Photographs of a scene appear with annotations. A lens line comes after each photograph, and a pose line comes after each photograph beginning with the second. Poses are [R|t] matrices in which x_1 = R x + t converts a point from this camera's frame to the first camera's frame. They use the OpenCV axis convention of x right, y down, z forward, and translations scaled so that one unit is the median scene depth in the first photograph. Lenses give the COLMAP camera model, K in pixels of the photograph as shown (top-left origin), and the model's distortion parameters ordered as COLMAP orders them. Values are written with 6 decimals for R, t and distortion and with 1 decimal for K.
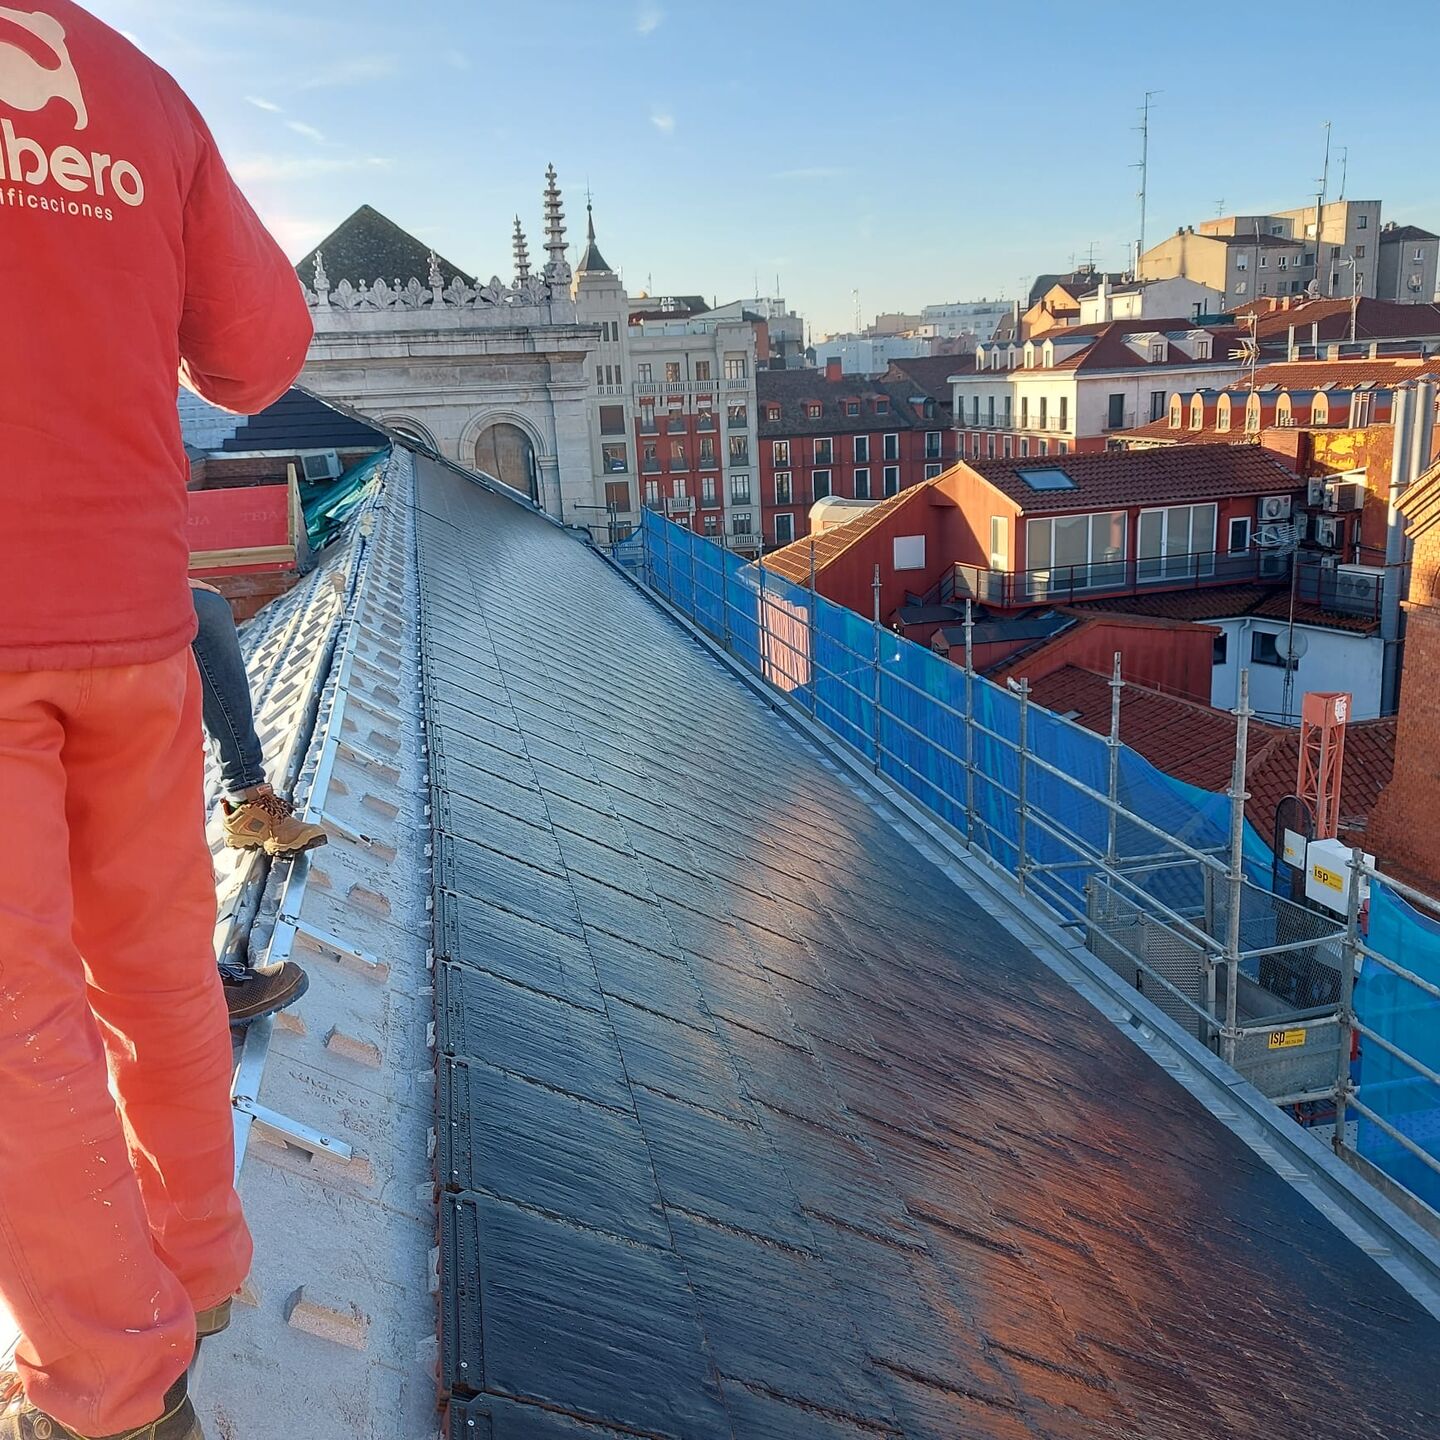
lens RADIAL K [[1384.4, 0, 726.9], [0, 1384.4, 721.1], [0, 0, 1]] dist [0.144981, -0.192854]
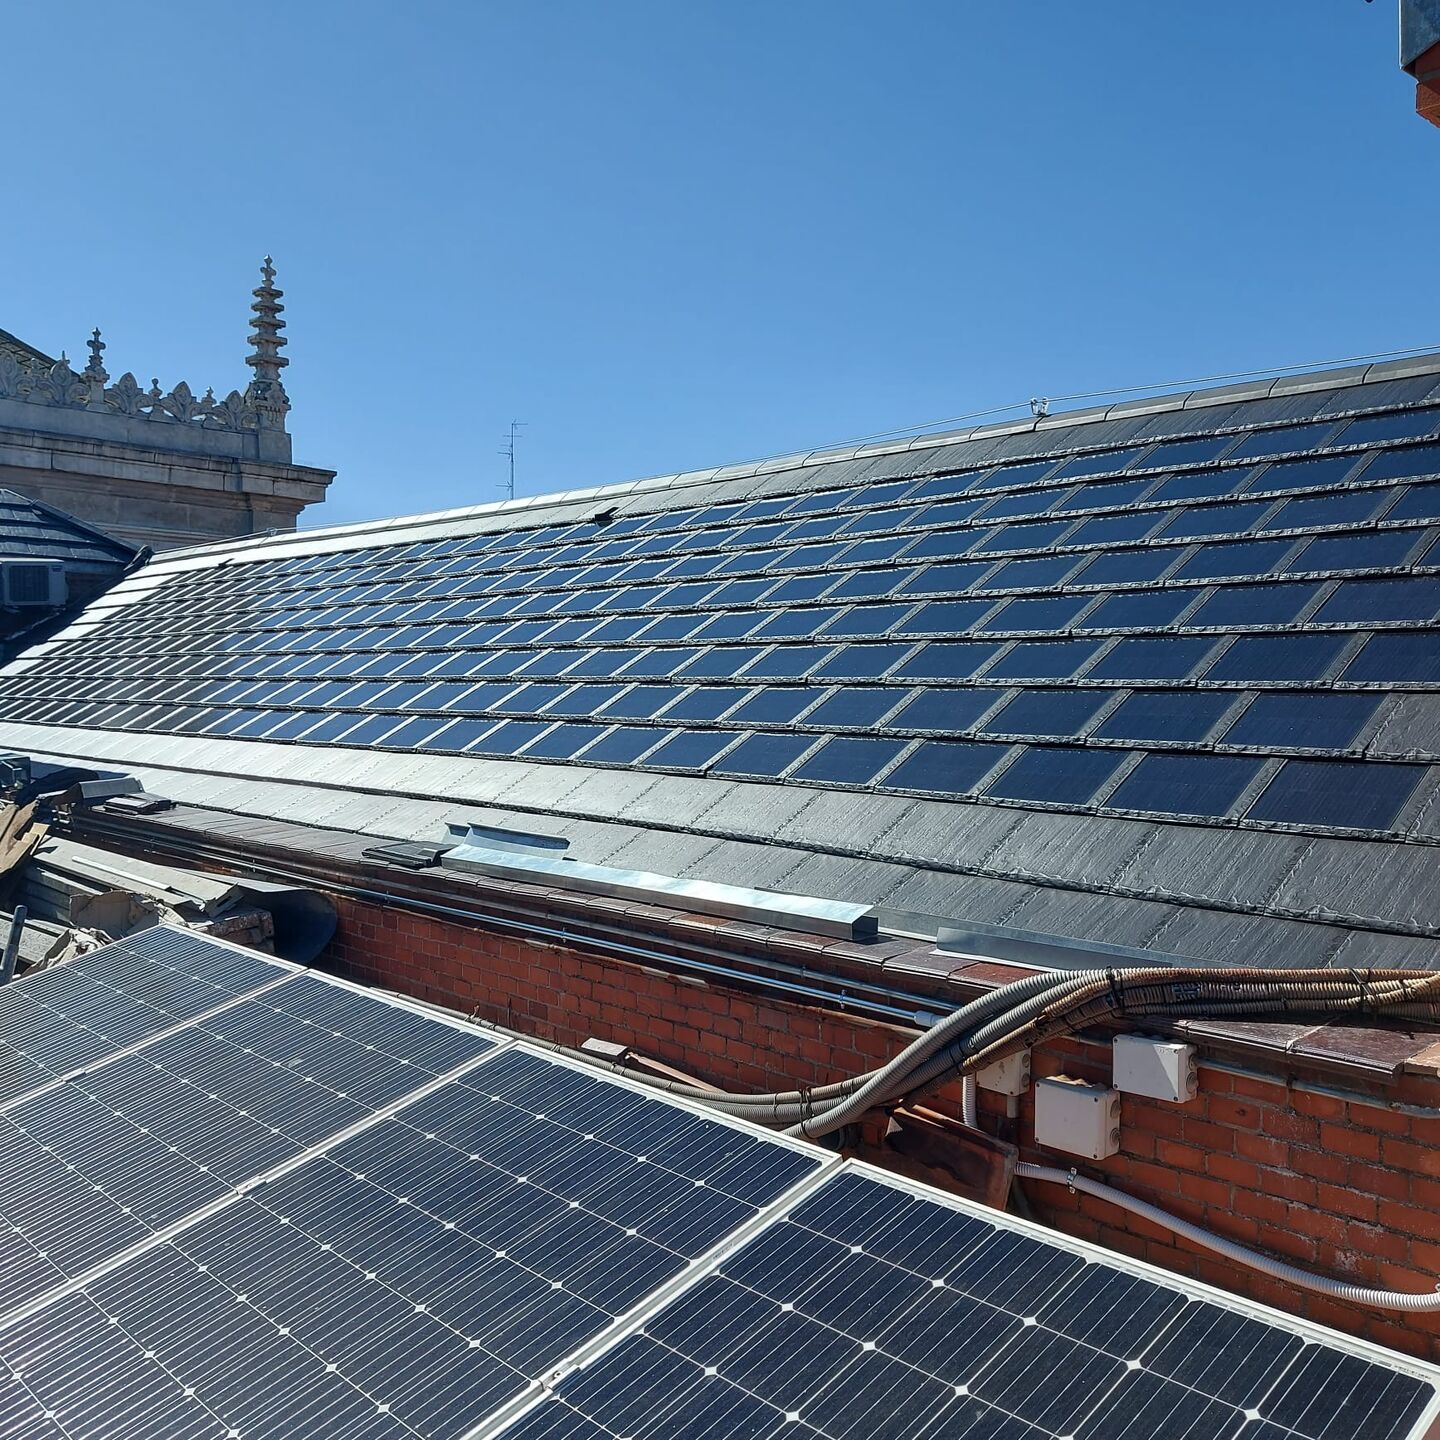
lens RADIAL K [[1388.4, 0, 725.3], [0, 1388.4, 718.2], [0, 0, 1]] dist [0.091136, -0.070891]
pose [[0.863329, 0.049889, 0.502169, -0.276331], [0.066280, 0.975271, -0.210839, 0.013279], [-0.500270, 0.215308, 0.838673, 0.309723]]
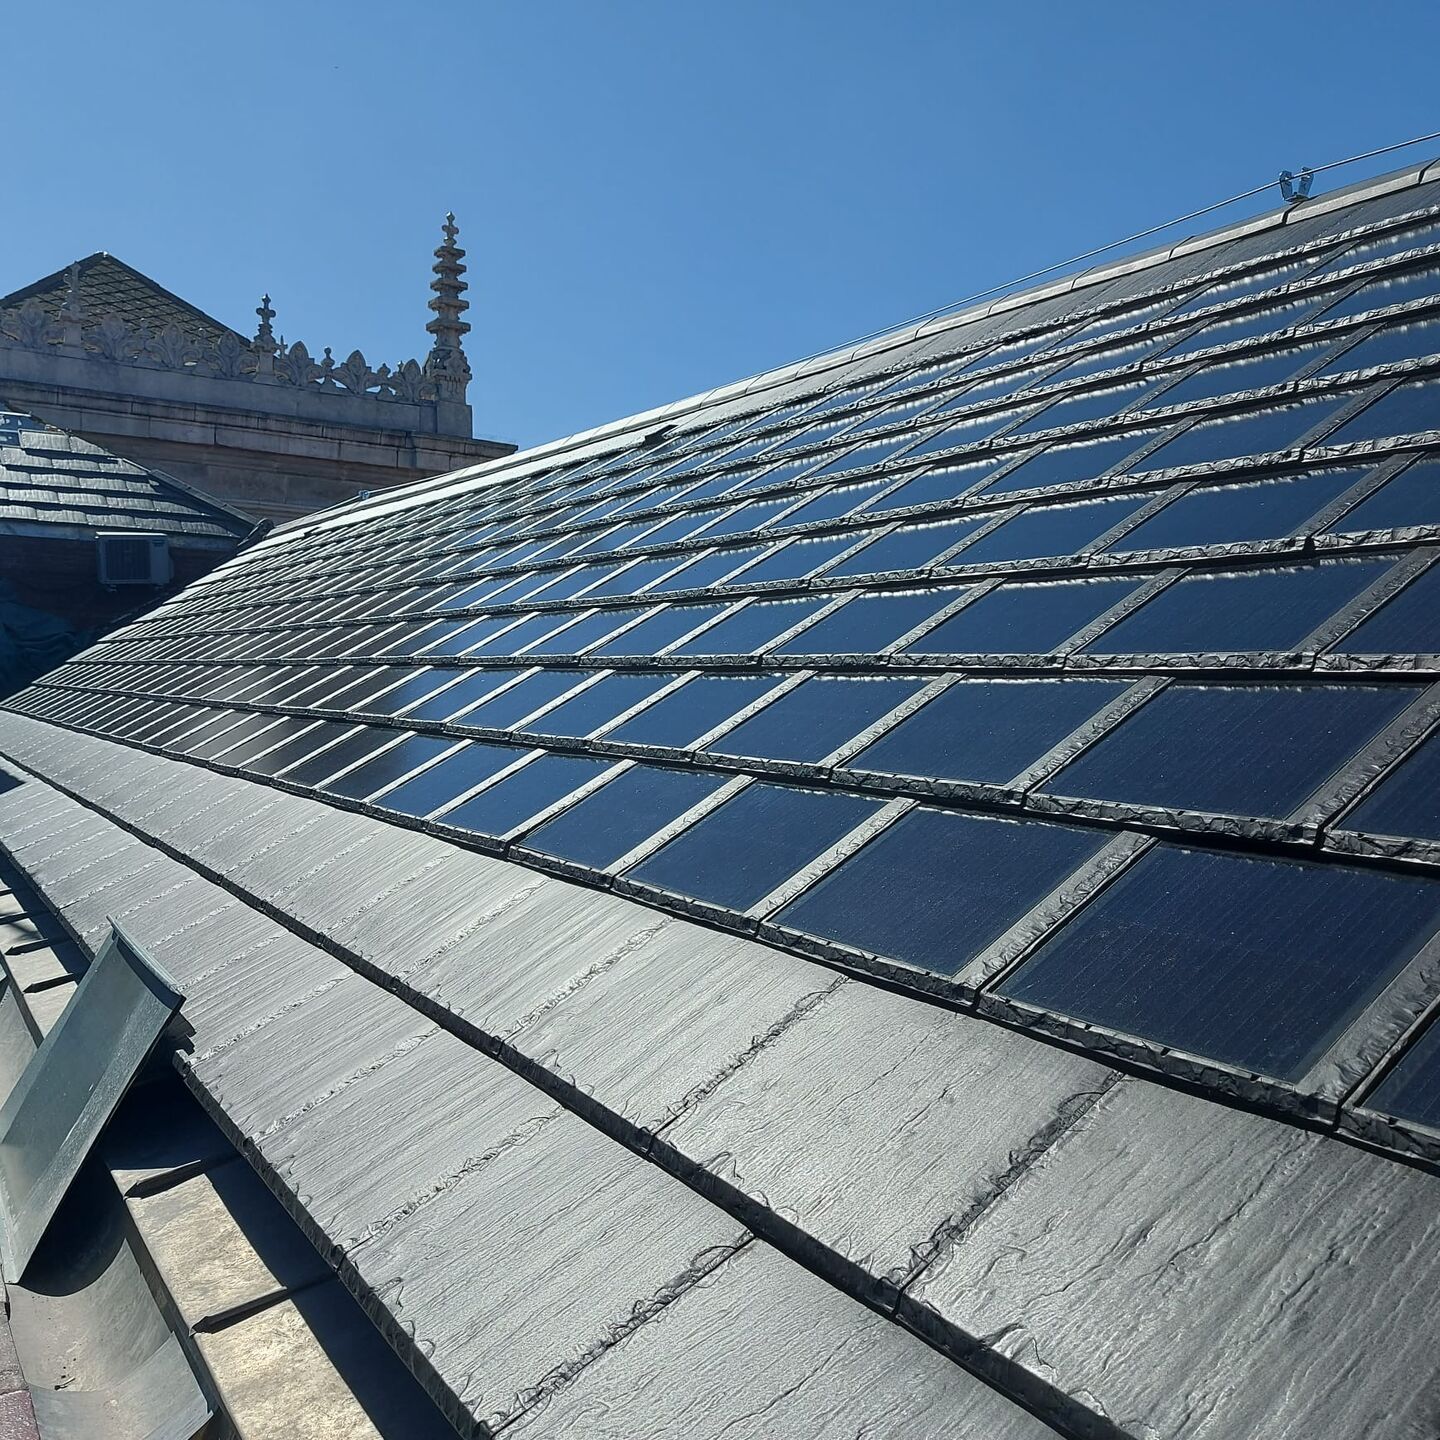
lens RADIAL K [[1384.4, 0, 726.9], [0, 1384.4, 721.1], [0, 0, 1]] dist [0.144981, -0.192854]
pose [[0.942638, 0.061100, 0.328177, -0.207067], [0.011170, 0.976783, -0.213941, -0.006035], [-0.333629, 0.205335, 0.920070, 0.373985]]
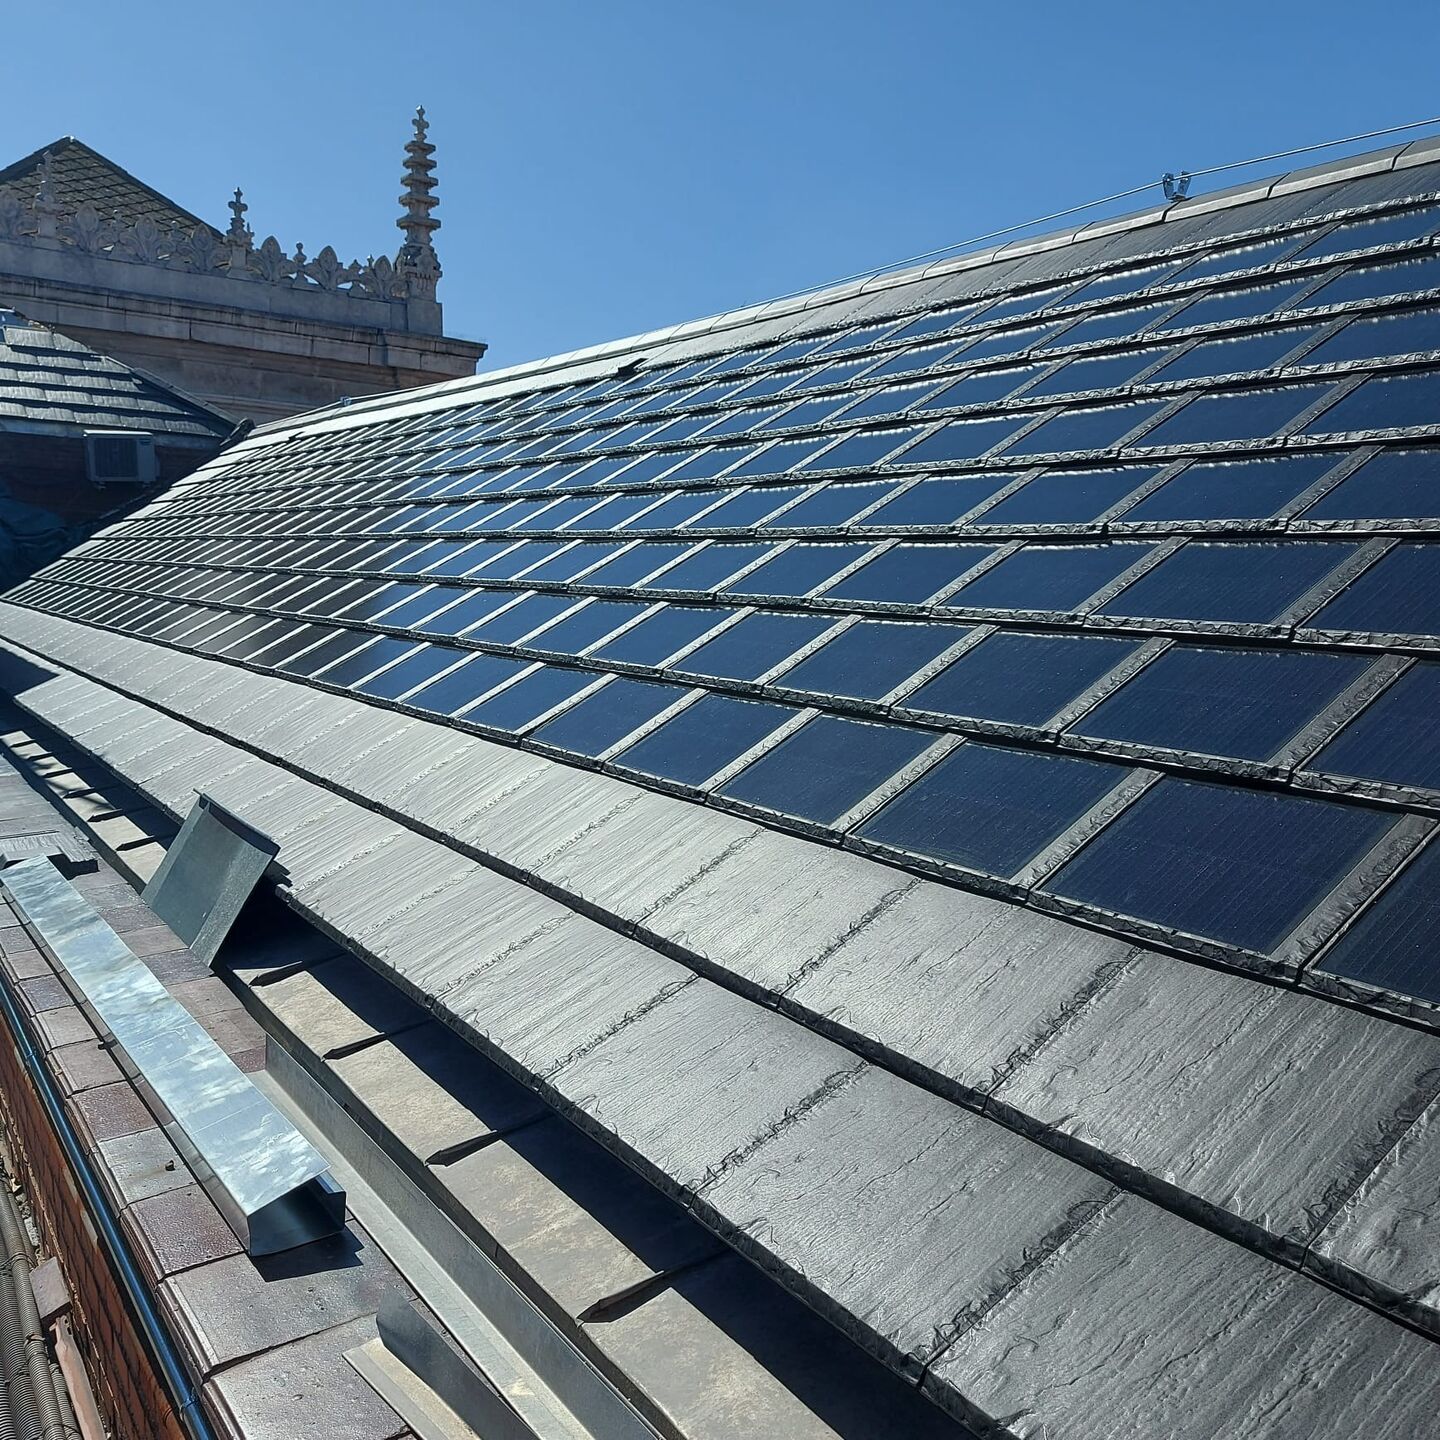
lens RADIAL K [[1388.4, 0, 725.3], [0, 1388.4, 718.2], [0, 0, 1]] dist [0.091136, -0.070891]
pose [[0.933507, 0.047908, 0.355345, -0.215621], [0.002941, 0.989977, -0.141196, -0.002737], [-0.358548, 0.132852, 0.924009, 0.349130]]
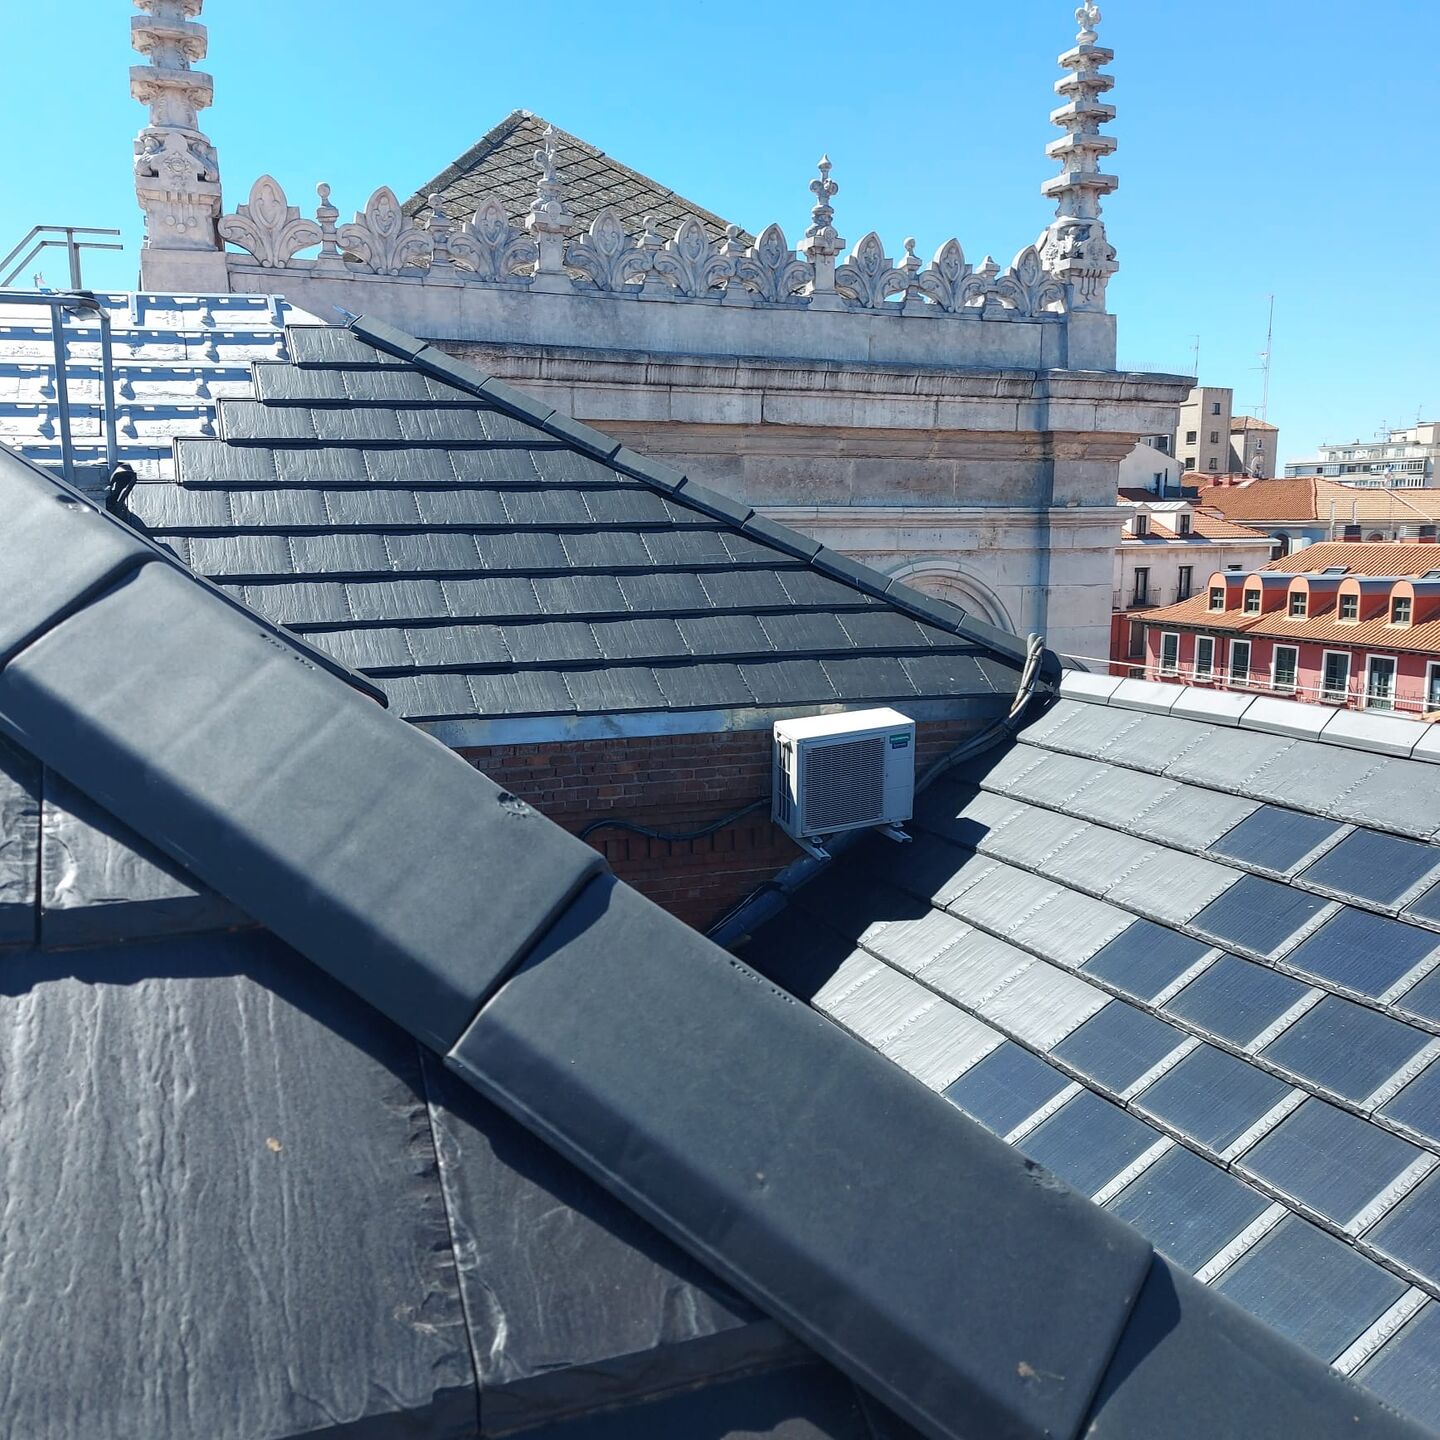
lens RADIAL K [[1384.4, 0, 726.9], [0, 1384.4, 721.1], [0, 0, 1]] dist [0.144981, -0.192854]
pose [[0.985795, 0.024094, 0.166214, -0.291622], [-0.006067, 0.994119, -0.108125, -0.137155], [-0.167841, 0.105581, 0.980144, 0.632351]]
